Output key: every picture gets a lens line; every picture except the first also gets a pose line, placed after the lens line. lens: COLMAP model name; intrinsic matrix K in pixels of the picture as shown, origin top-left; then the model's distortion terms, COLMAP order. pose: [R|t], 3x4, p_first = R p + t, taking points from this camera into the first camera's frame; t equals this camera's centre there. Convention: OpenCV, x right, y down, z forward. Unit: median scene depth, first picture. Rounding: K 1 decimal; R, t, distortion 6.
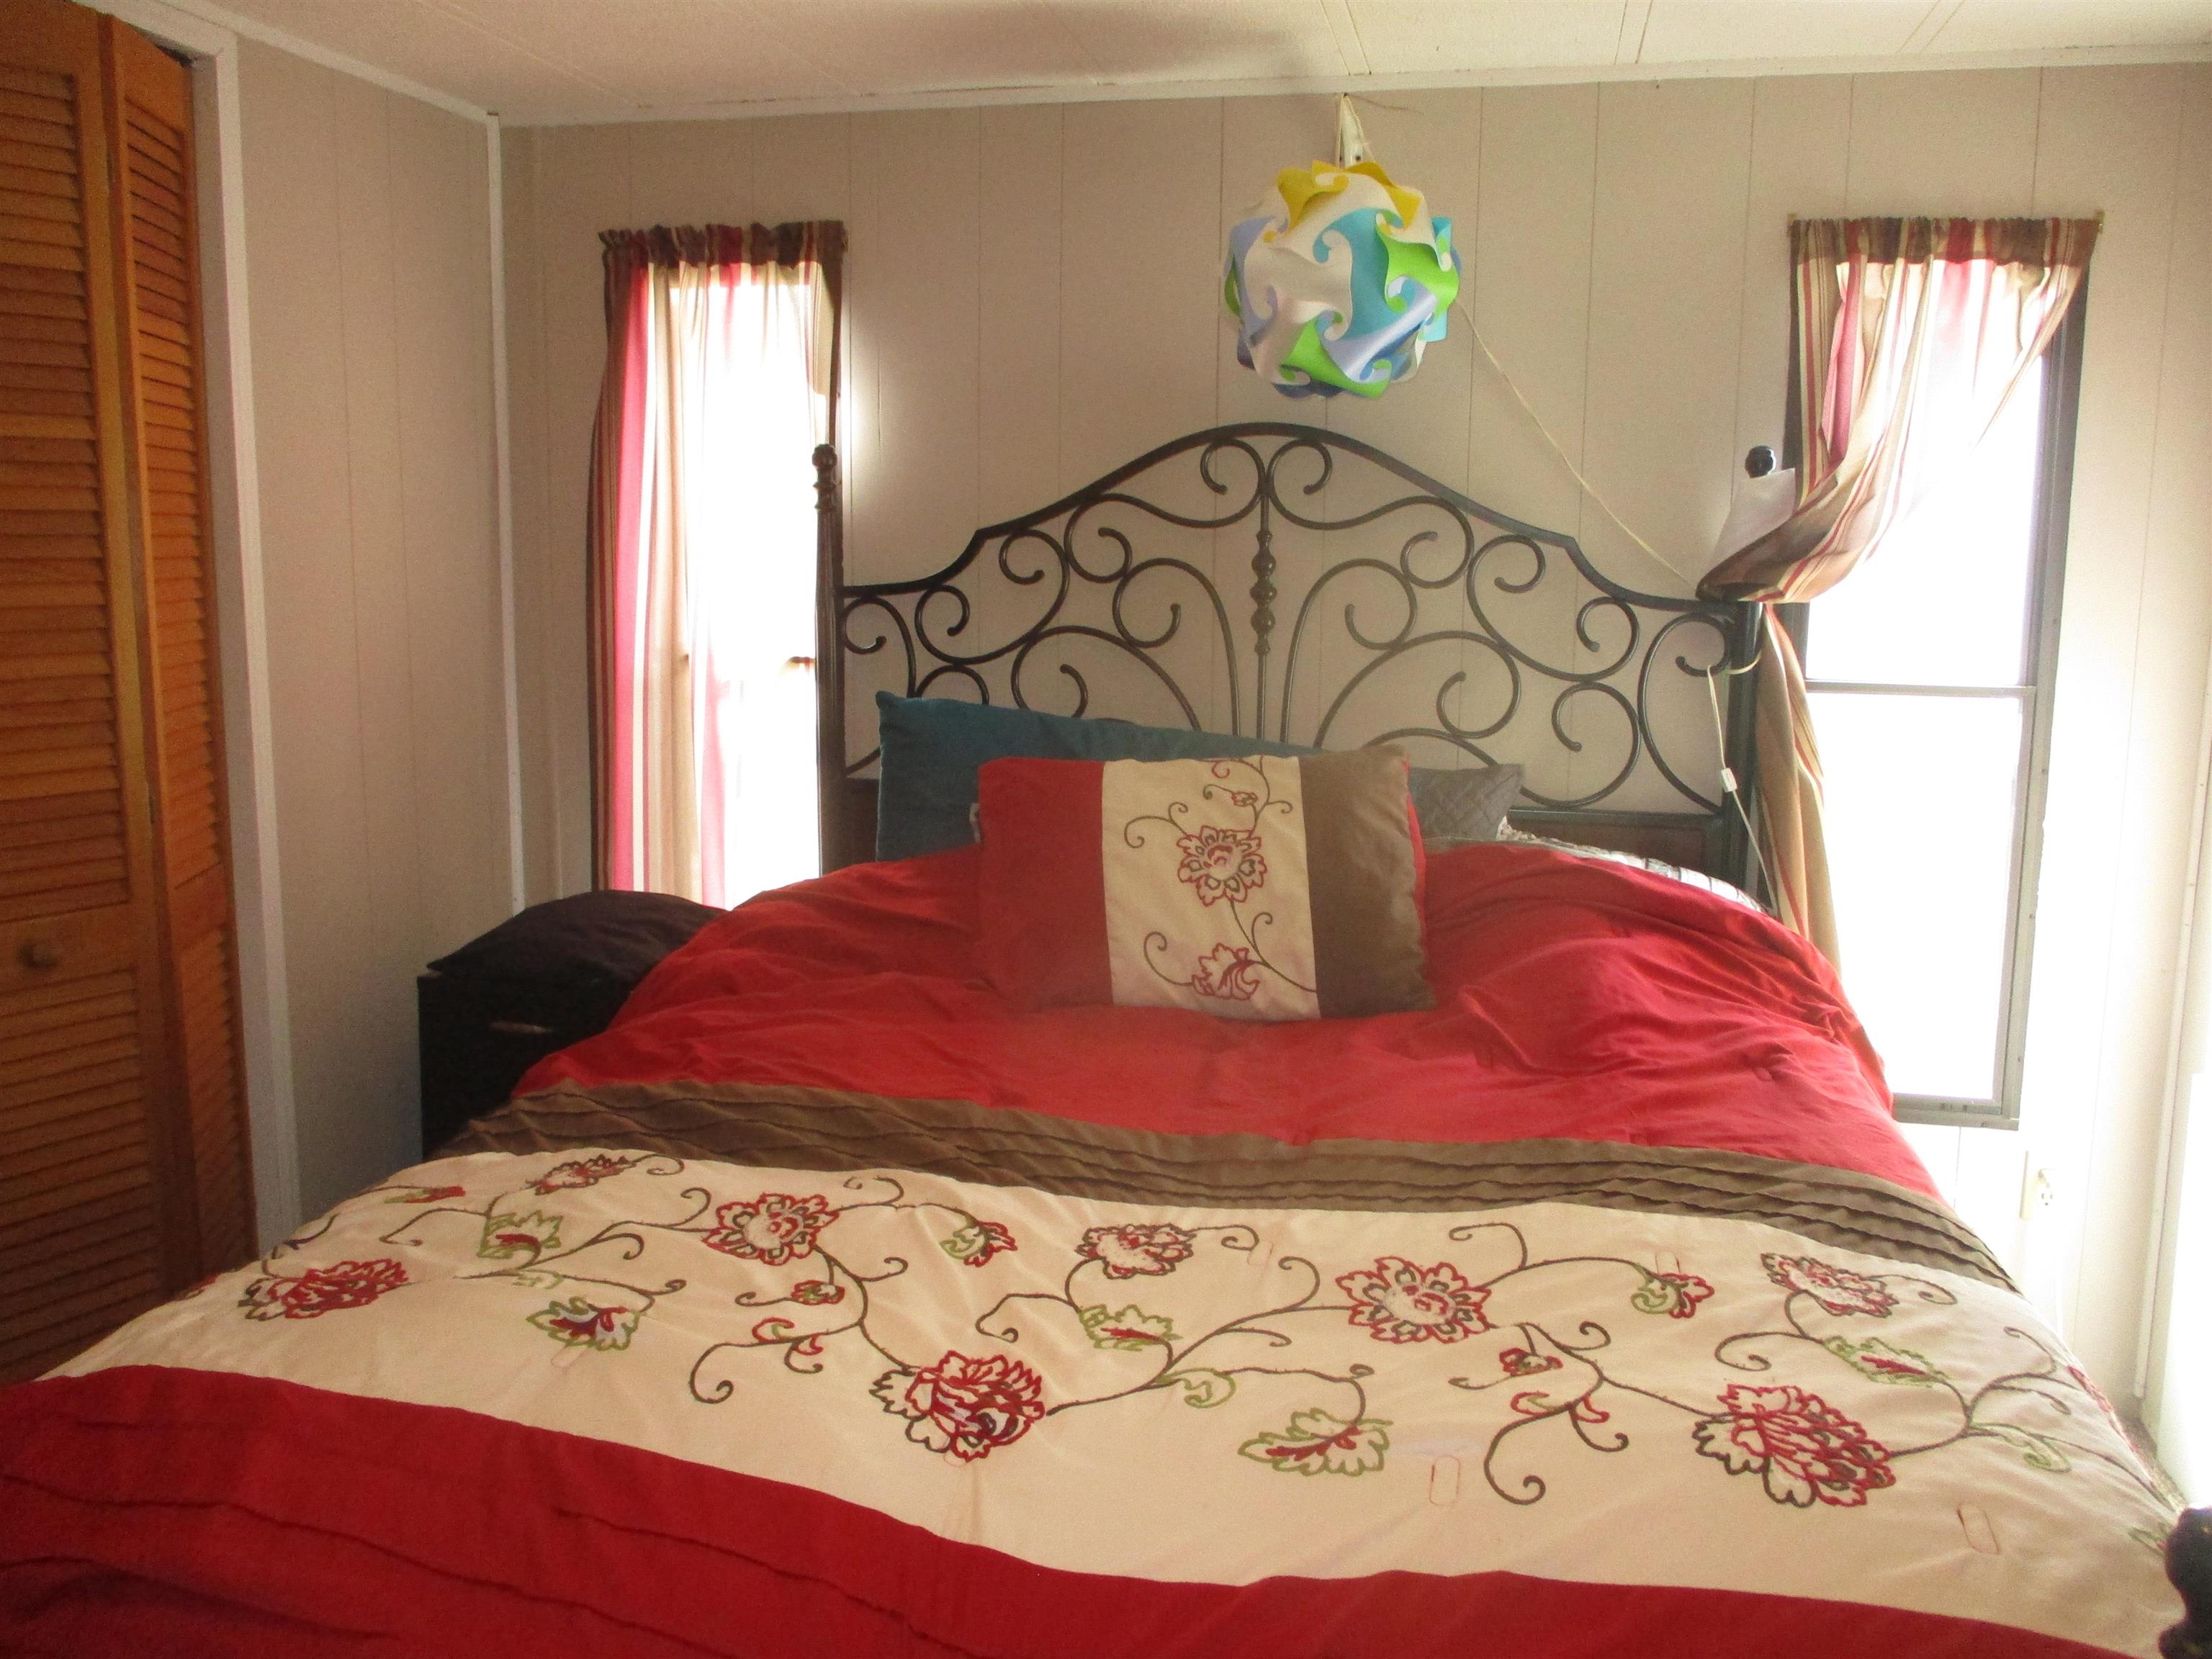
lens RADIAL K [[1833.4, 0, 1117.7], [0, 1833.4, 827.9], [0, 0, 1]] dist [-0.030224, 0.021020]
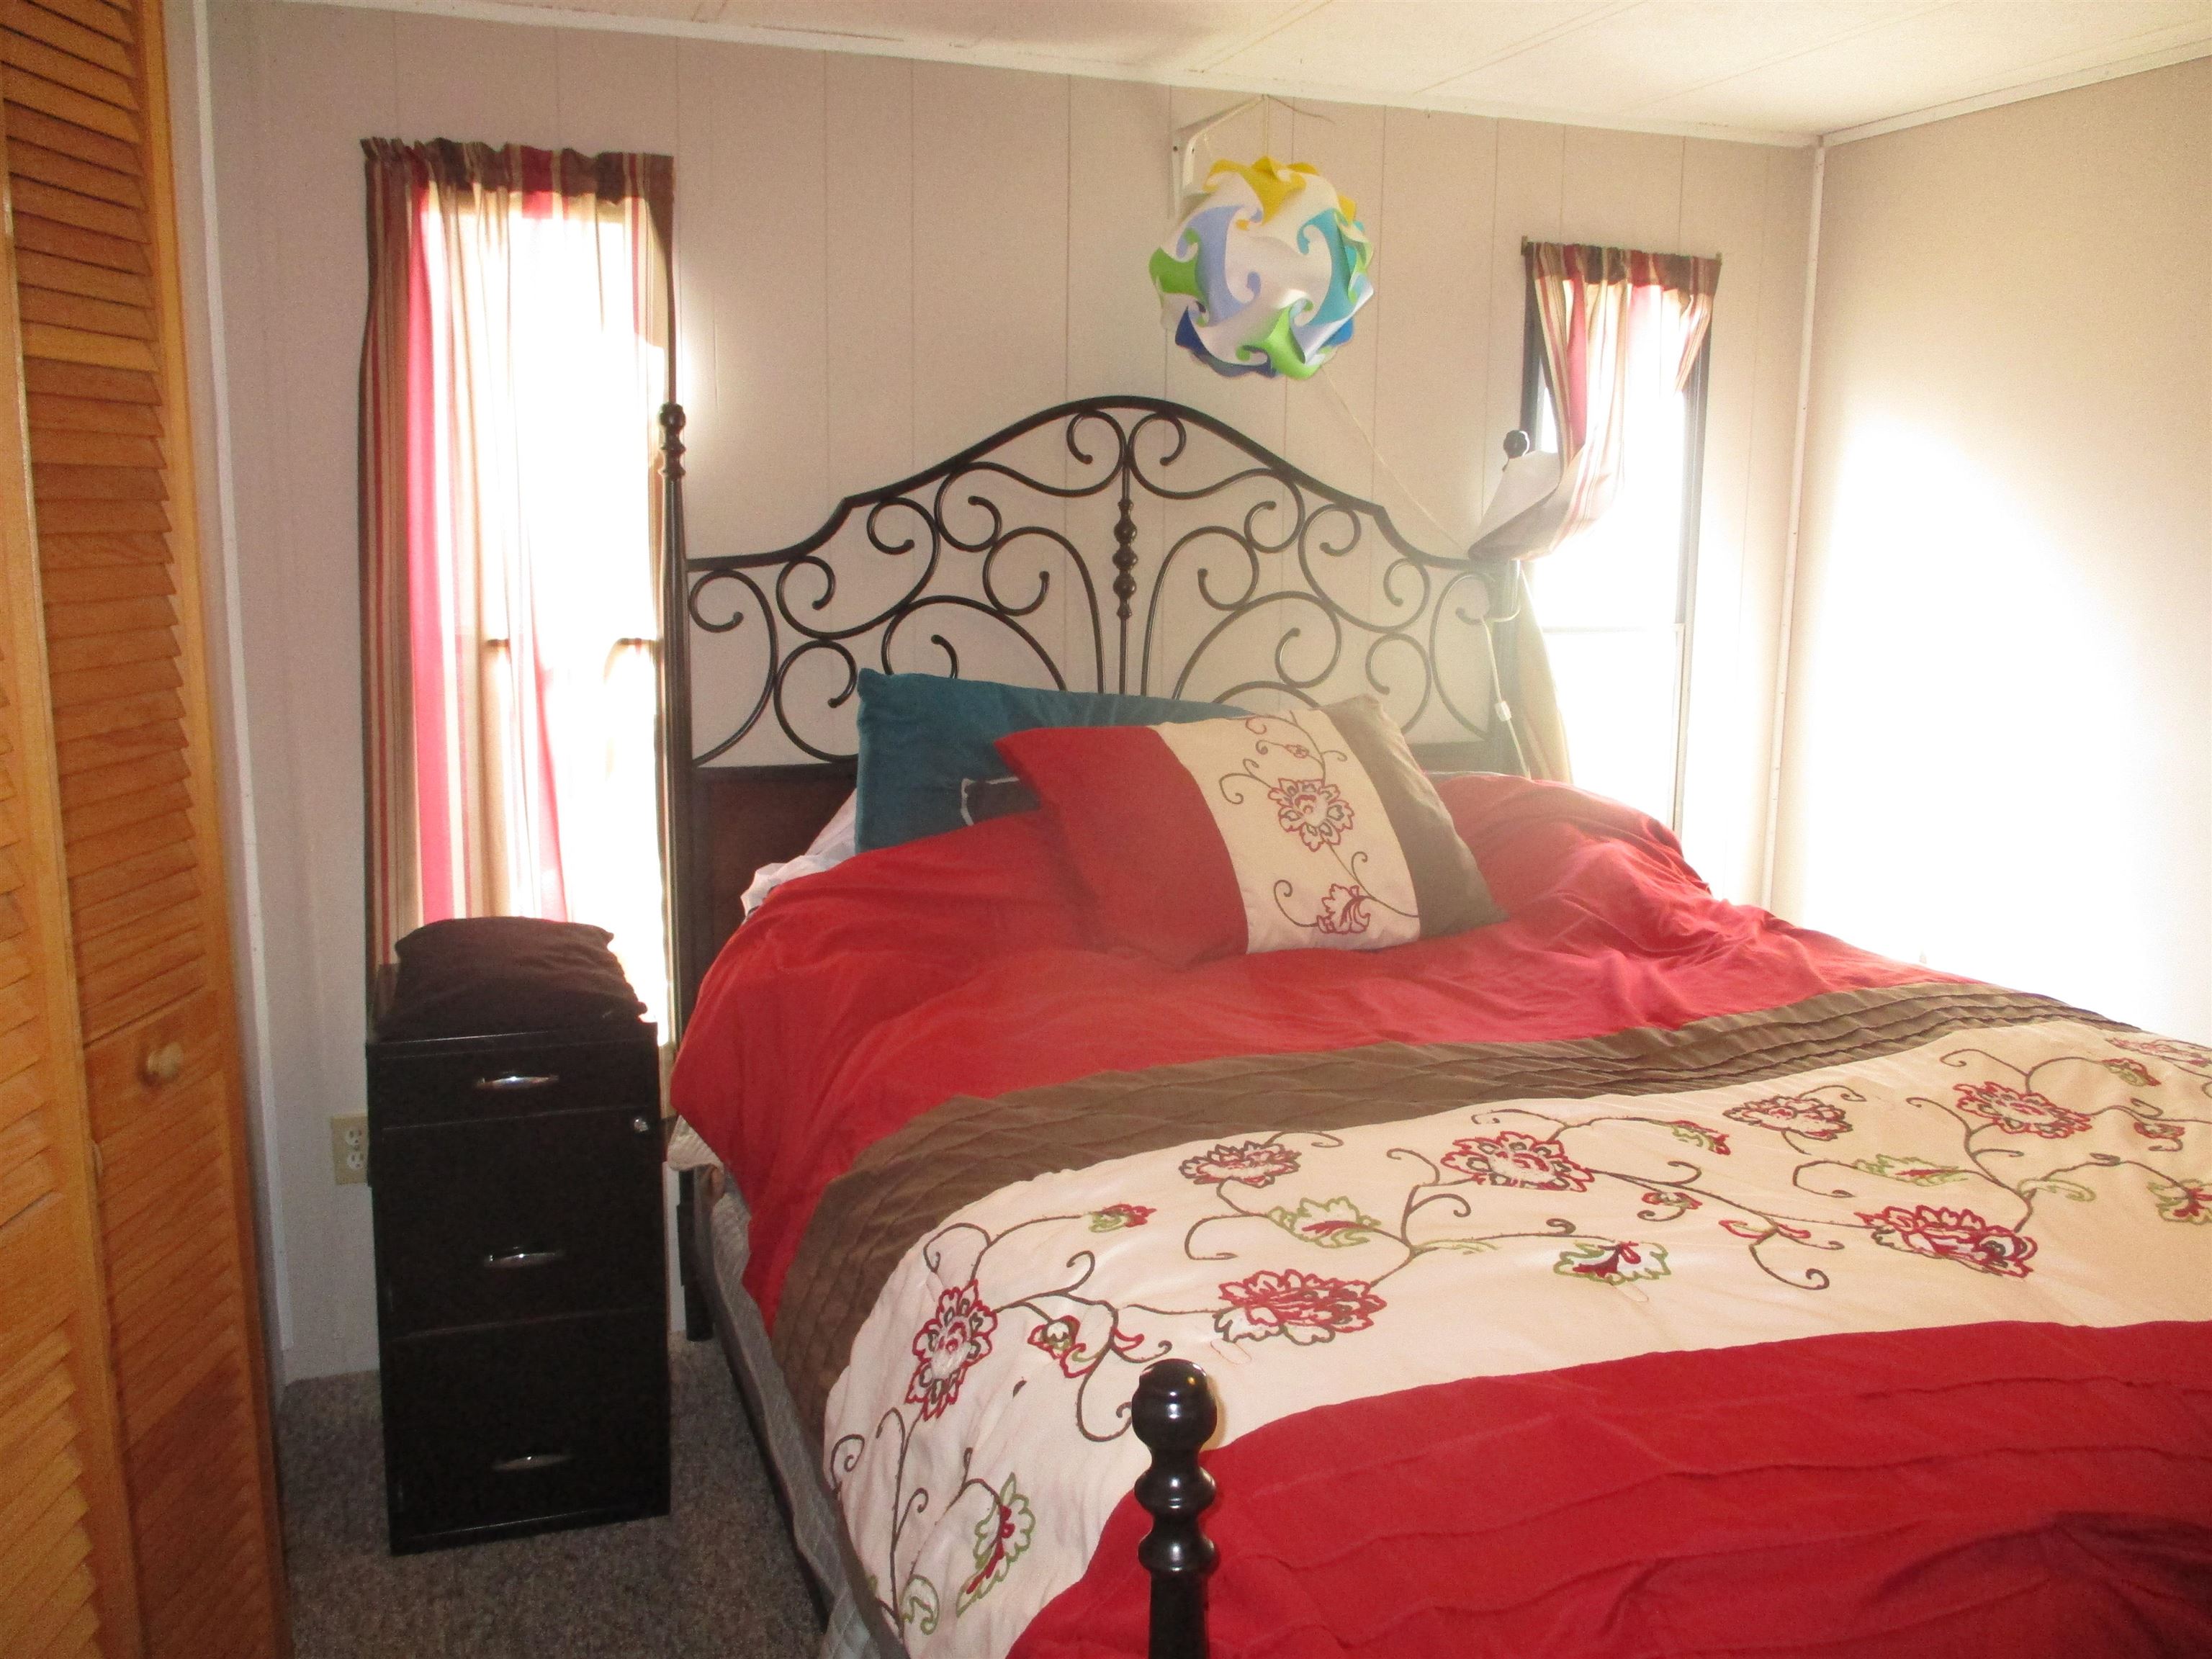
lens RADIAL K [[1833.4, 0, 1117.7], [0, 1833.4, 832.6], [0, 0, 1]] dist [-0.030224, 0.021020]
pose [[0.844483, -0.093082, 0.527432, -0.534652], [0.079936, 0.995657, 0.047728, -0.025249], [-0.529584, 0.001856, 0.848256, 0.125752]]
